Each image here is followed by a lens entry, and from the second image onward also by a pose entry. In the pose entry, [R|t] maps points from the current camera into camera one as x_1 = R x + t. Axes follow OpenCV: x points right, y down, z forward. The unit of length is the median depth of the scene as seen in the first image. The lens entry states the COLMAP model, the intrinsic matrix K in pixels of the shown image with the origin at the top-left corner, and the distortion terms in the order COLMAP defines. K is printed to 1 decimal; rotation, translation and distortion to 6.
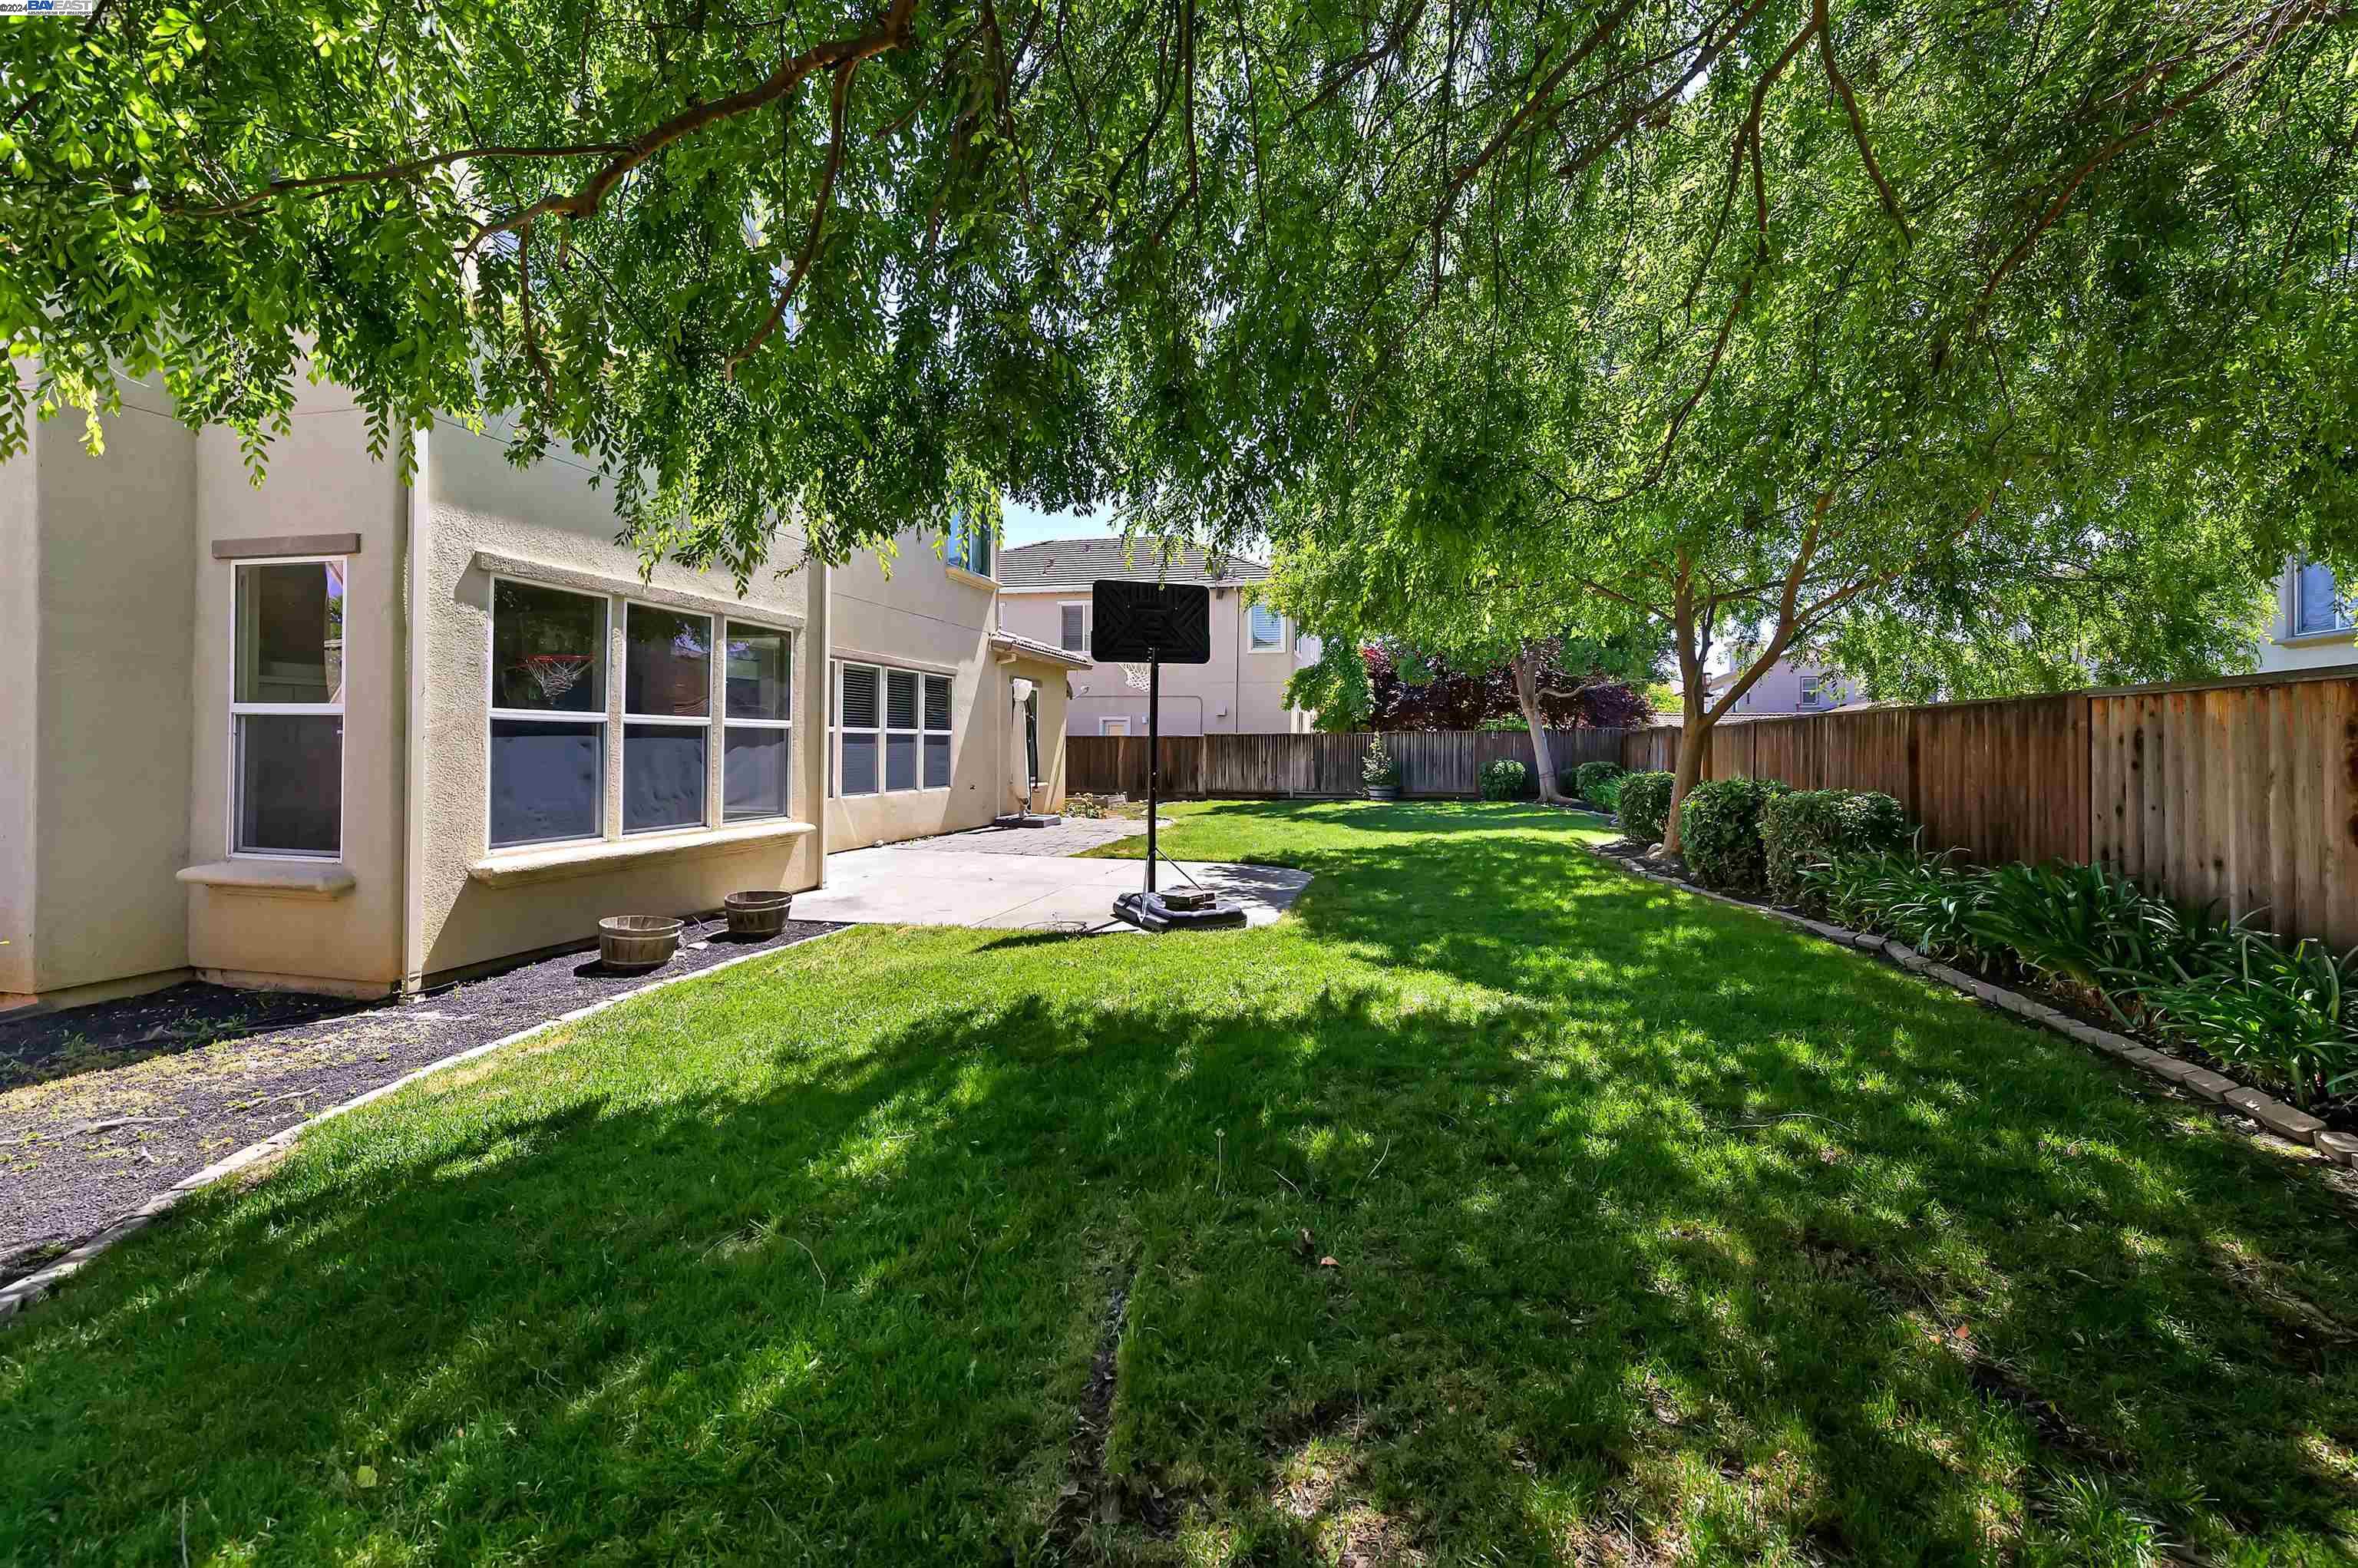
lens RADIAL K [[932.0, 0, 1200.3], [0, 932.0, 733.9], [0, 0, 1]] dist [0.007961, -0.002088]
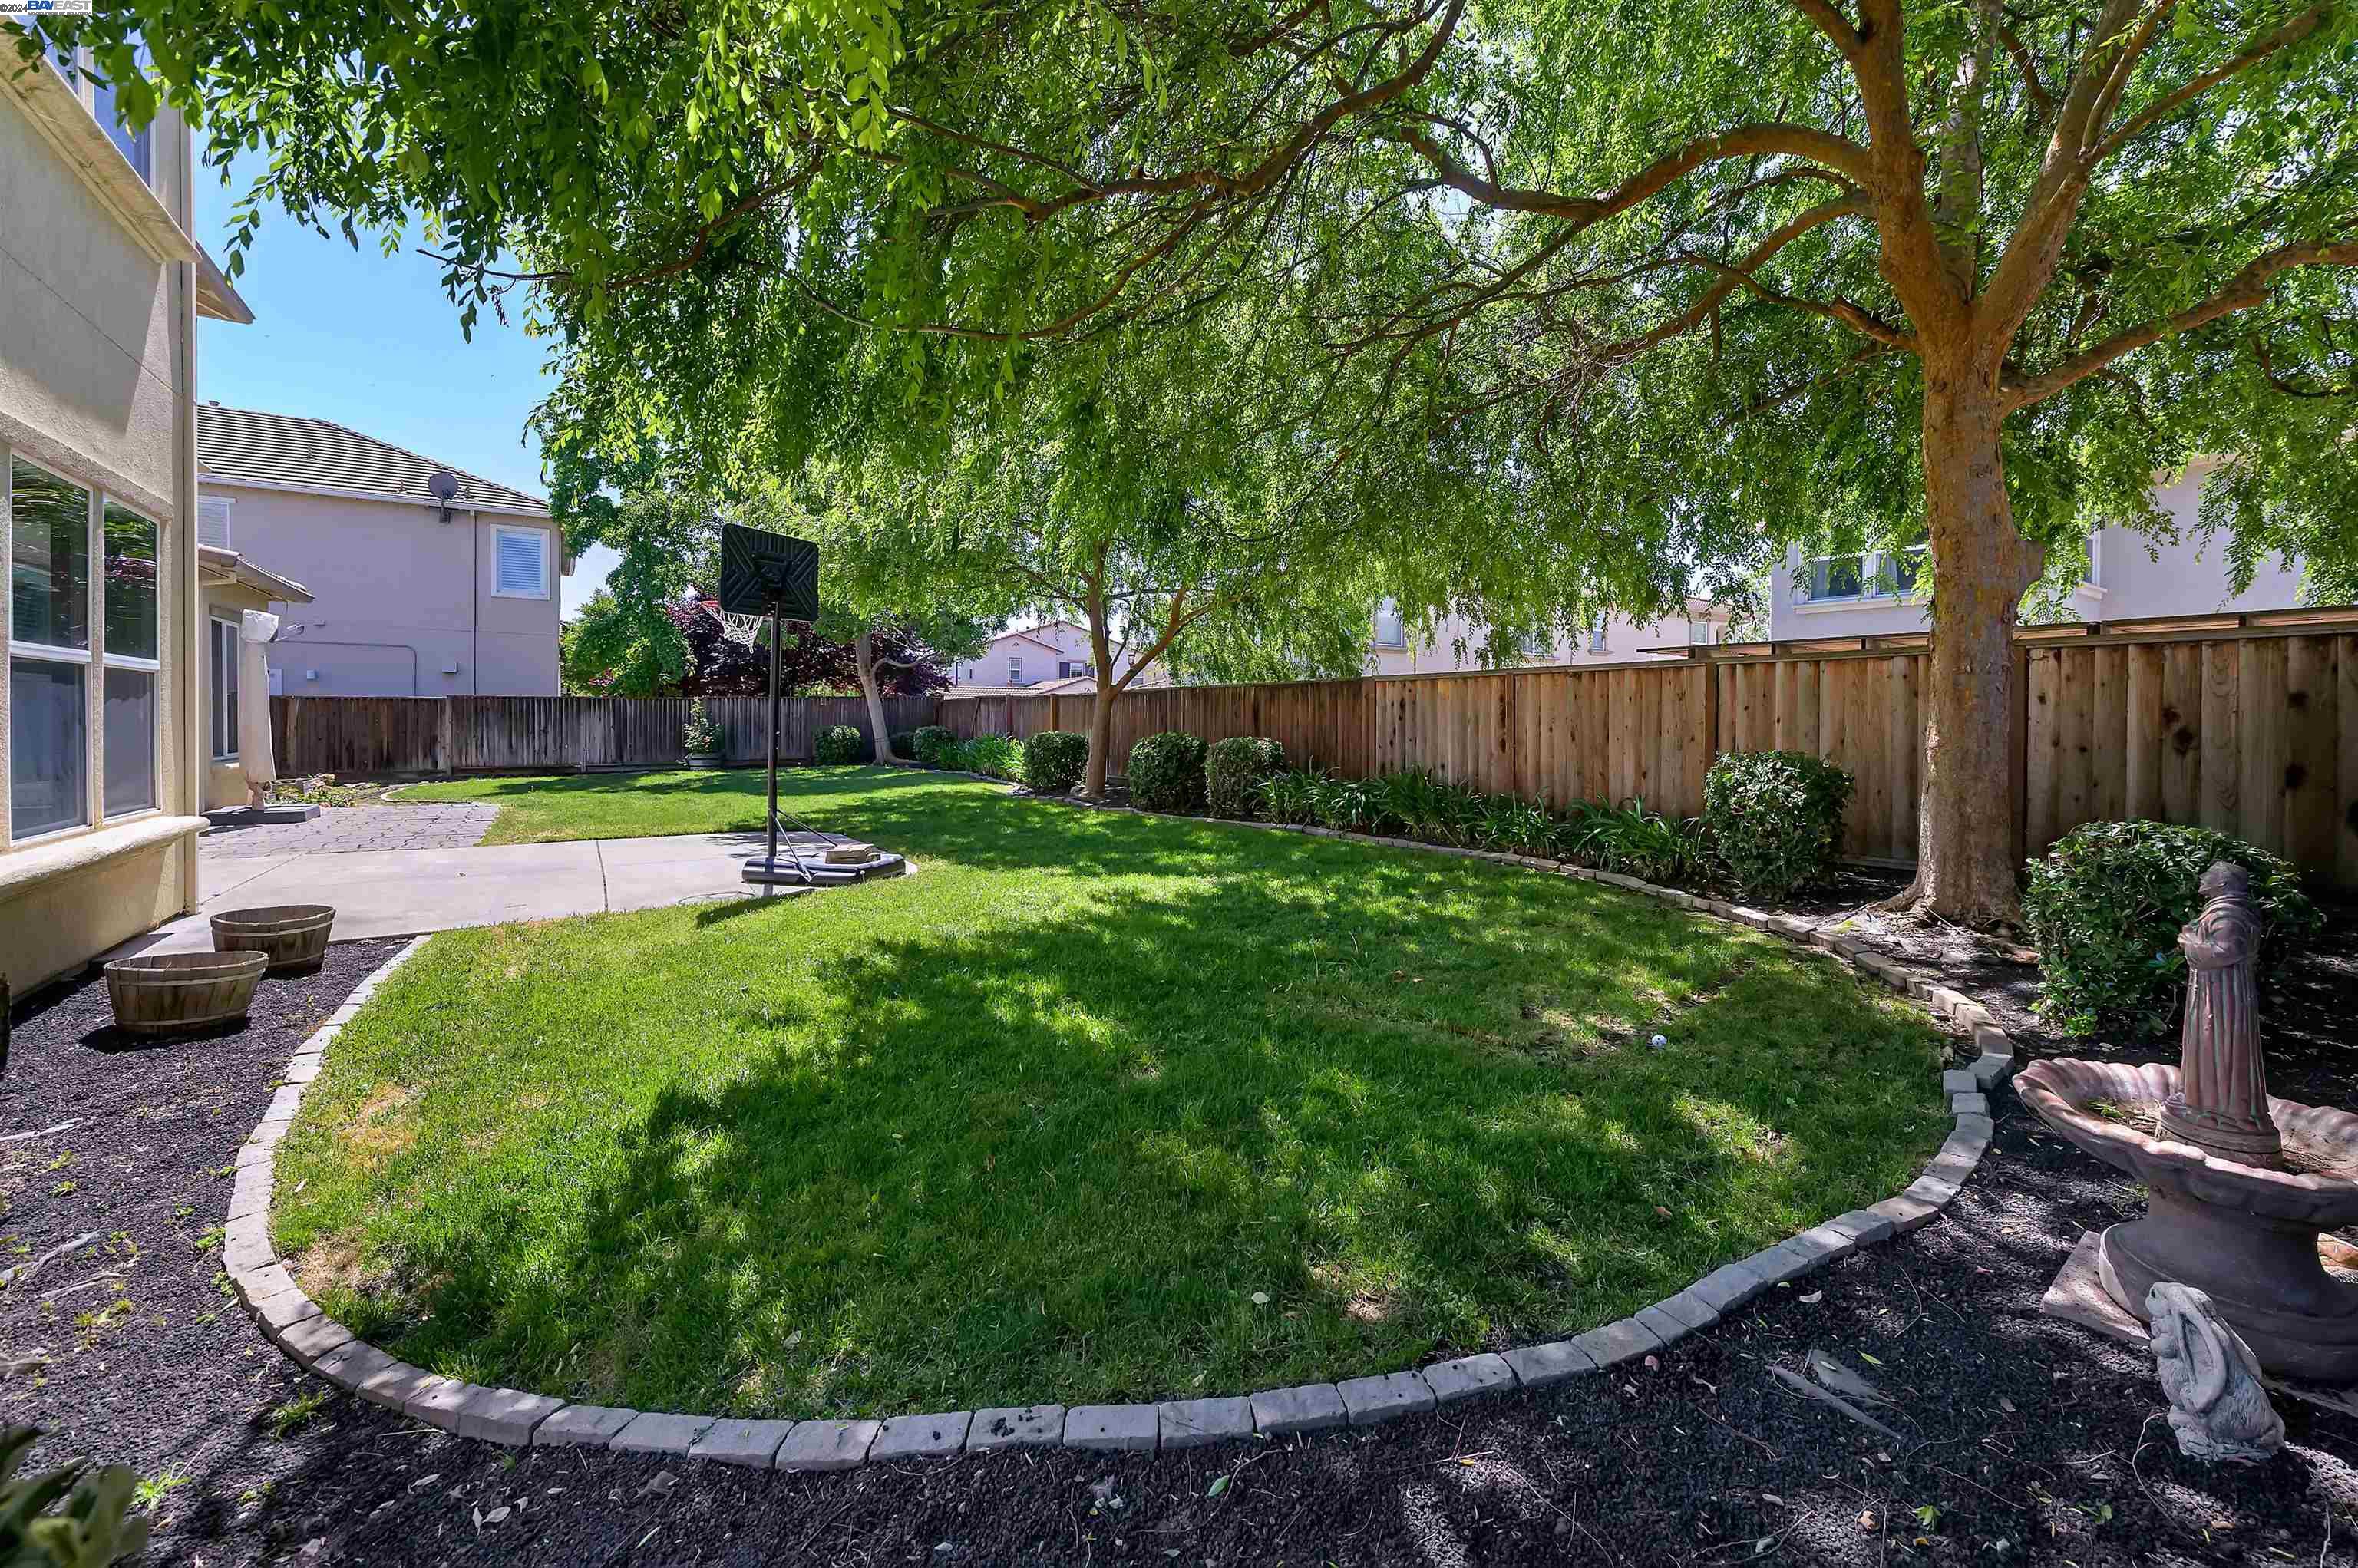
lens RADIAL K [[932.0, 0, 1196.7], [0, 932.0, 722.2], [0, 0, 1]] dist [0.007961, -0.002088]
pose [[0.684440, -0.004448, 0.729055, -0.344893], [-0.010384, 0.999820, 0.015848, 0.009451], [-0.728995, -0.018417, 0.684271, 0.019650]]
